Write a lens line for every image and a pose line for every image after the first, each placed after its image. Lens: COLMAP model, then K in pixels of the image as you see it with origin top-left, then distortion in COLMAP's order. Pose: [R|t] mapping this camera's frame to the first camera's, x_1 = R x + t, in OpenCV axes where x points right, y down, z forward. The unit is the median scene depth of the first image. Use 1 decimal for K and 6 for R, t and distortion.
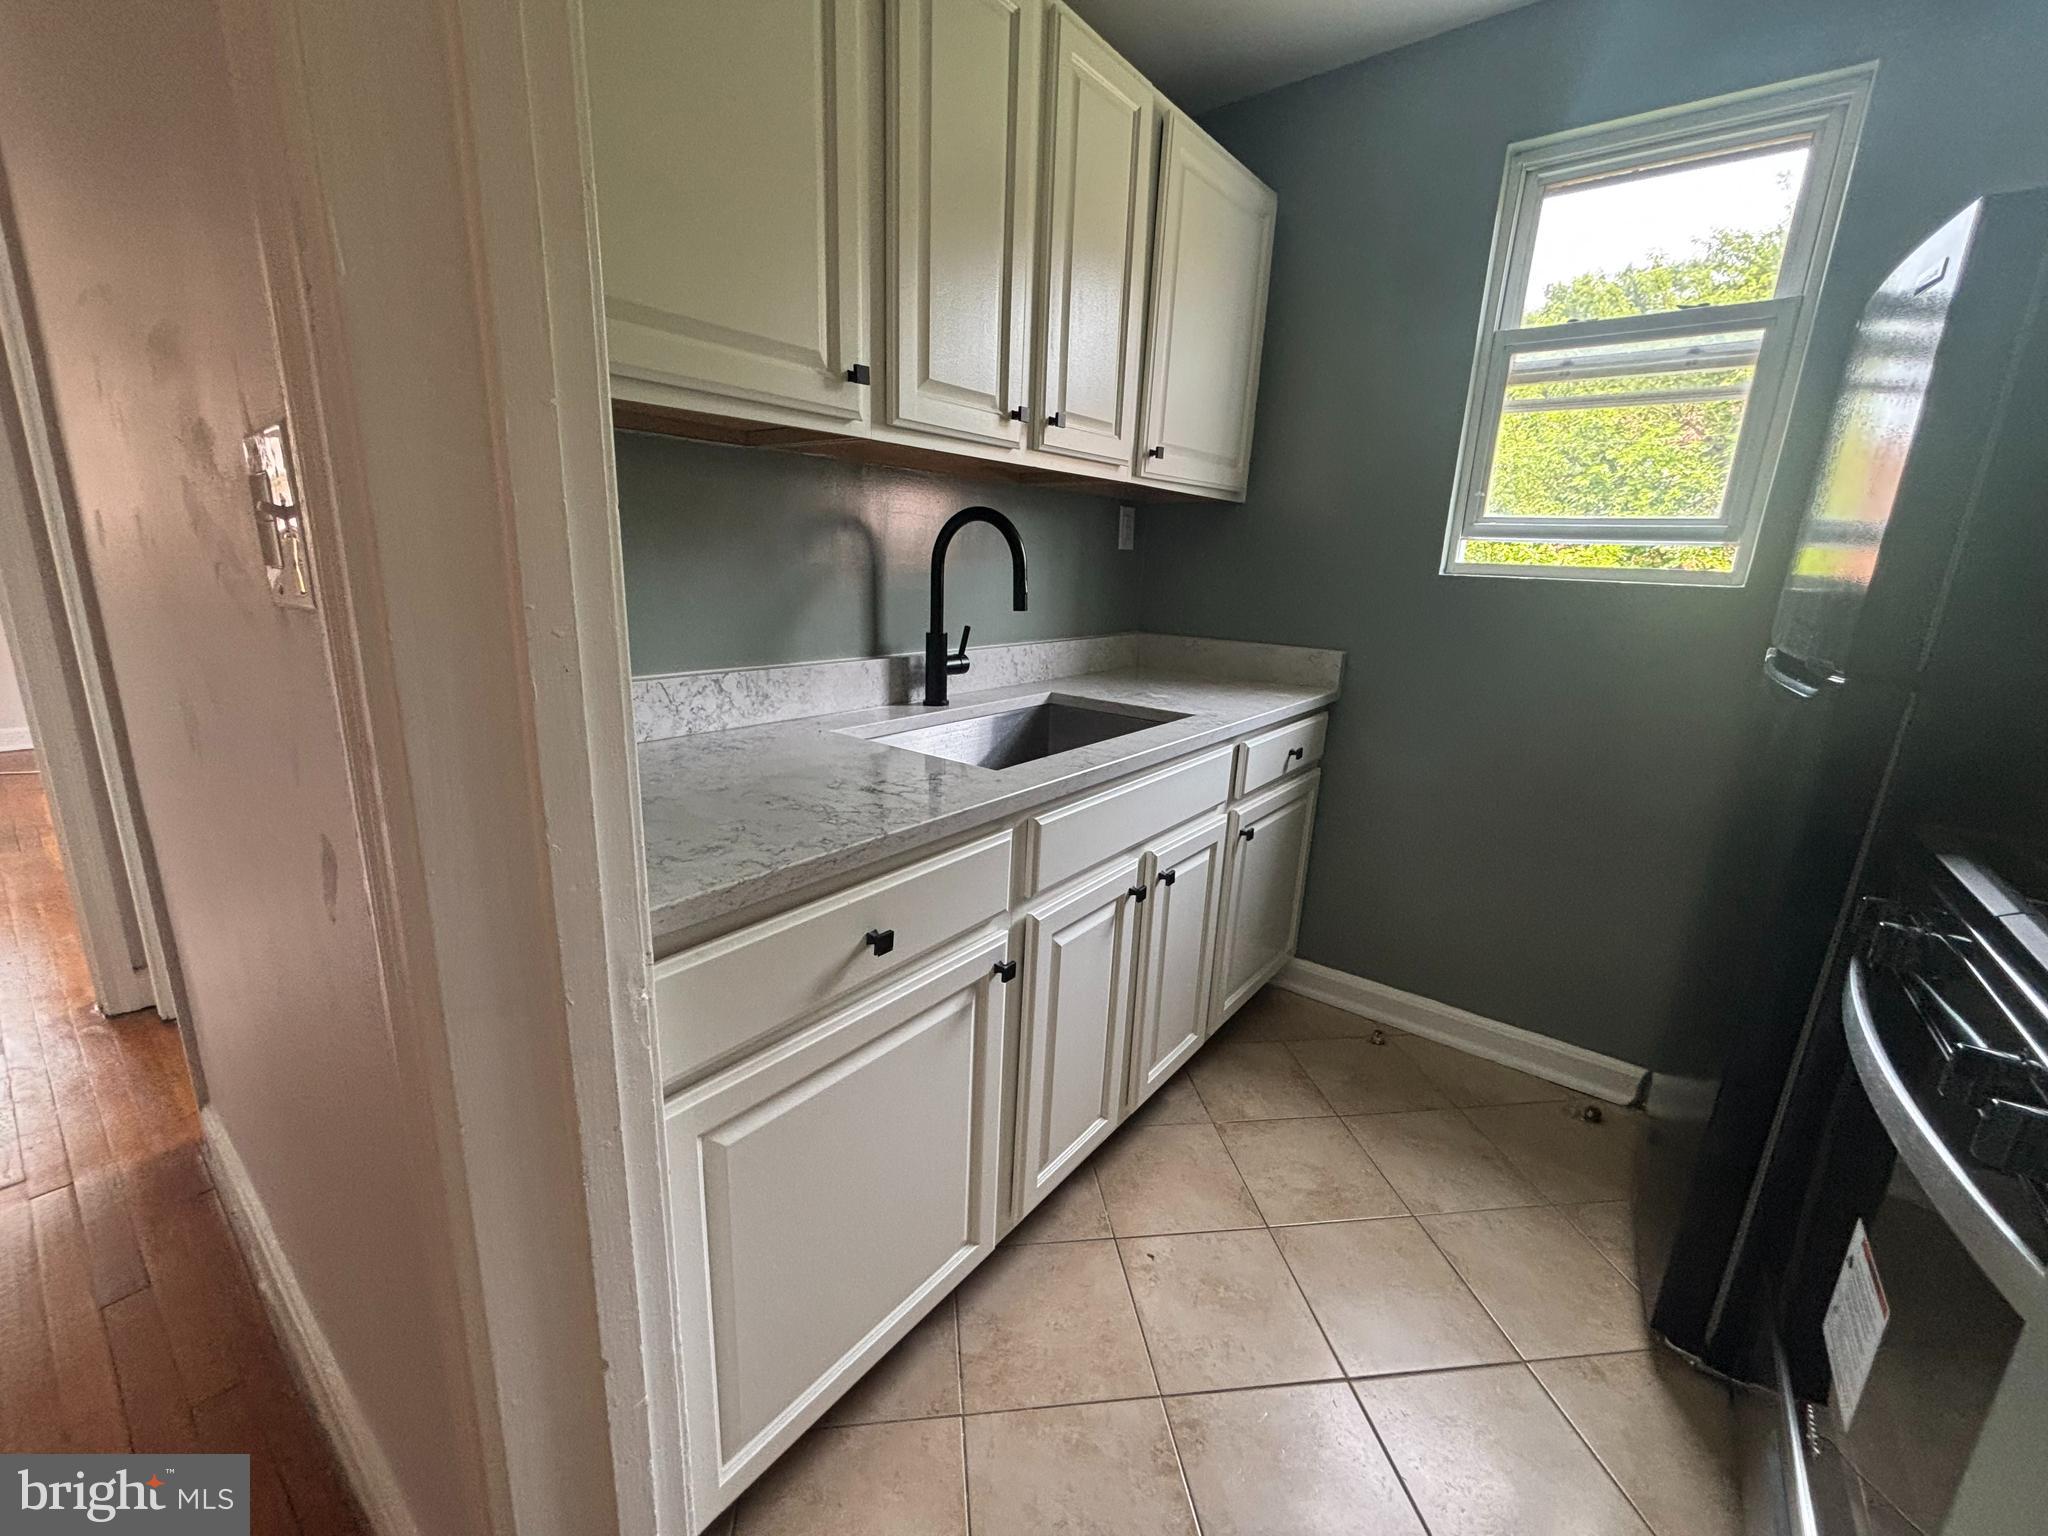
lens RADIAL K [[829.6, 0, 1002.0], [0, 829.6, 762.2], [0, 0, 1]] dist [-0.002258, -0.000283]
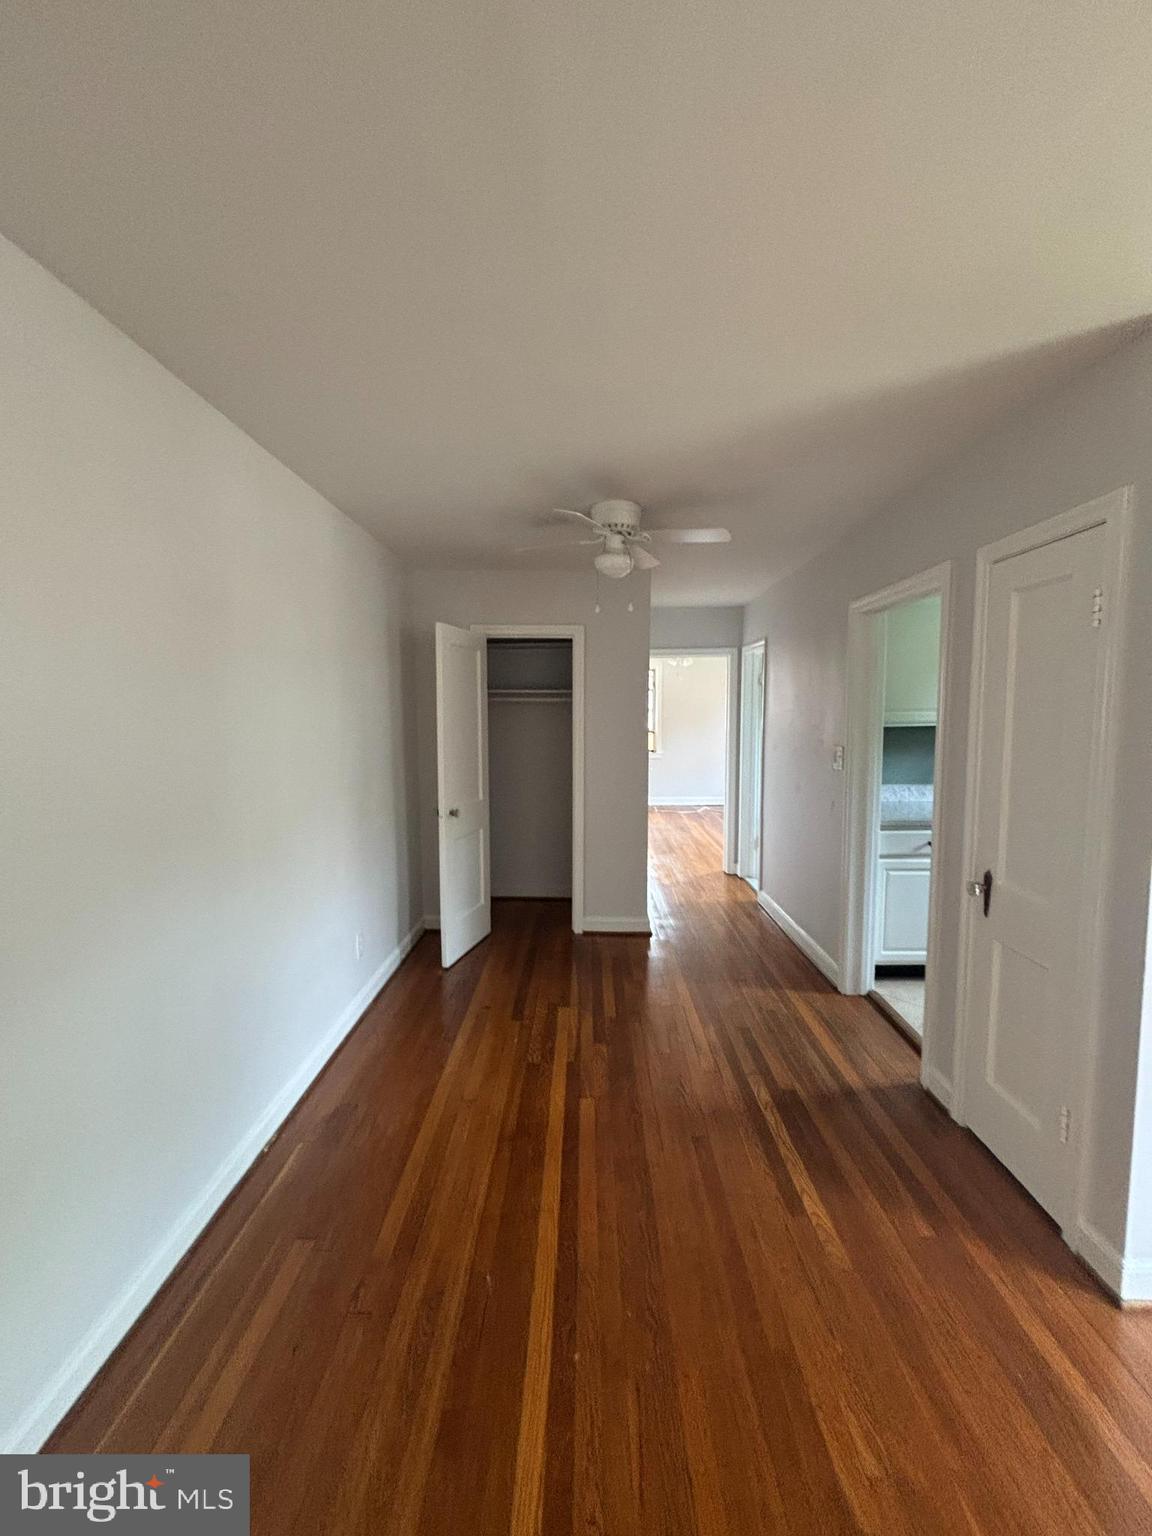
lens RADIAL K [[615.8, 0, 576.5], [0, 615.8, 762.8], [0, 0, 1]] dist [-0.000261, 0.000249]
pose [[0.618307, 0.026999, -0.785473, 0.649930], [-0.168074, 0.980832, -0.098589, 0.227819], [0.767755, 0.192976, 0.610993, -1.329105]]
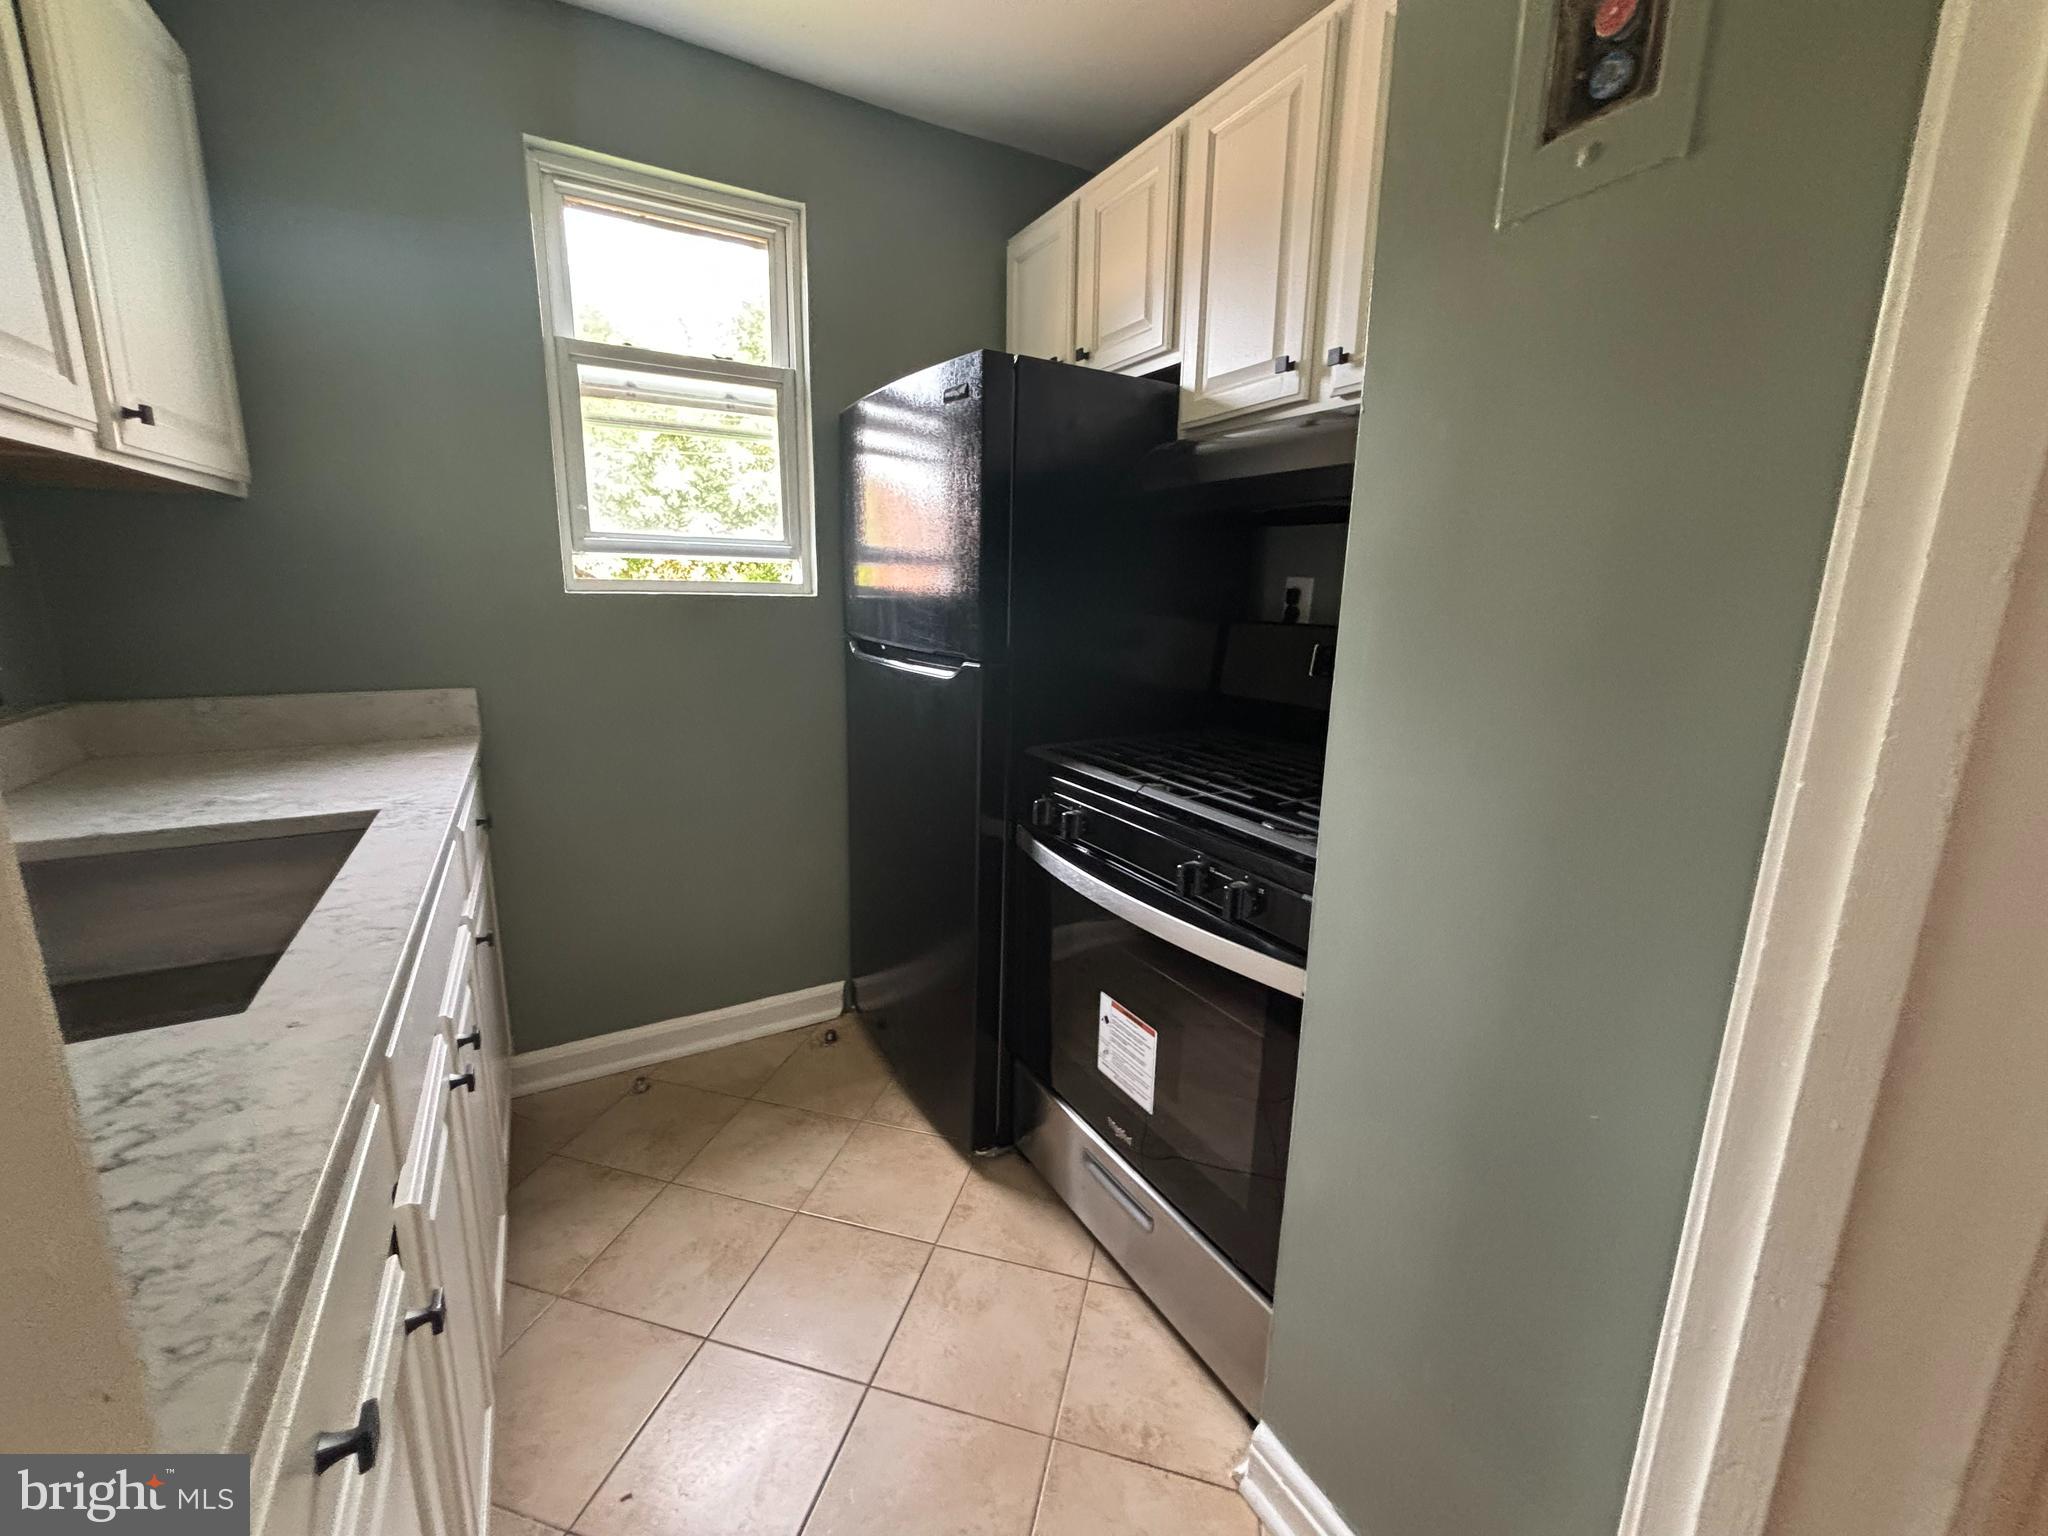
lens RADIAL K [[828.6, 0, 1027.4], [0, 828.6, 762.3], [0, 0, 1]] dist [-0.009145, 0.000223]
pose [[0.356992, -0.225286, 0.906534, -0.186818], [0.220295, 0.963412, 0.152669, -0.078959], [-0.907759, 0.145203, 0.393560, 0.219537]]
